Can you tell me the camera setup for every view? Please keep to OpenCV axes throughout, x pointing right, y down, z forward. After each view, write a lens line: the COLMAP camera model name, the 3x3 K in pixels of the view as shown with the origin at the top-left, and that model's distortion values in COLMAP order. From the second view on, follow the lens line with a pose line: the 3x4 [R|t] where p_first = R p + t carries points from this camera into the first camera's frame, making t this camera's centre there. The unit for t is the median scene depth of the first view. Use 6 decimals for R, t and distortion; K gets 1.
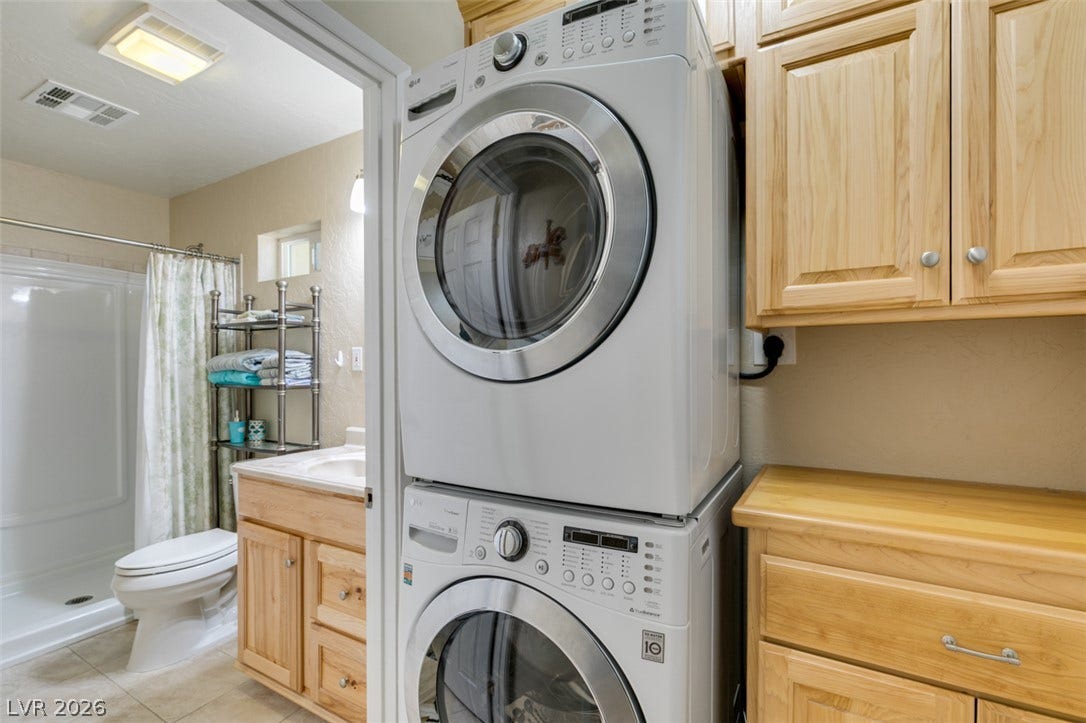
lens RADIAL K [[485.0, 0, 544.0], [0, 485.0, 368.7], [0, 0, 1]] dist [-0.003042, -0.000606]
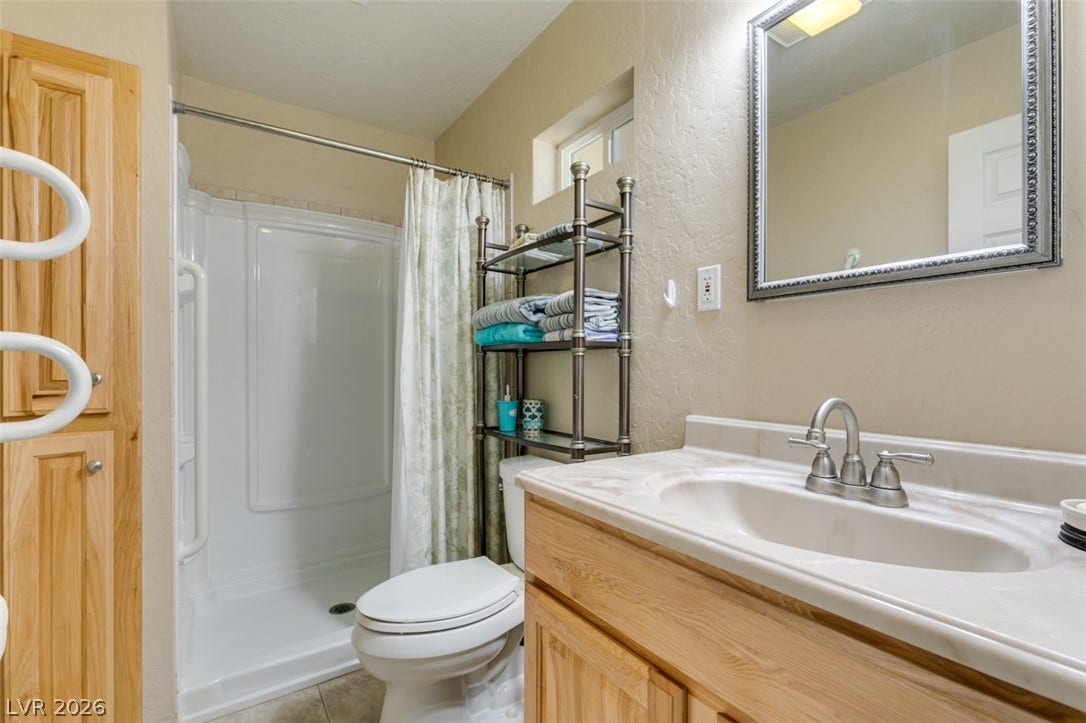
lens RADIAL K [[485.0, 0, 542.7], [0, 485.0, 364.1], [0, 0, 1]] dist [-0.003042, -0.000606]
pose [[0.899092, 0.000286, -0.437760, -0.297503], [-0.003621, 0.999970, -0.006782, 0.063924], [0.437745, 0.007683, 0.899066, 0.414093]]
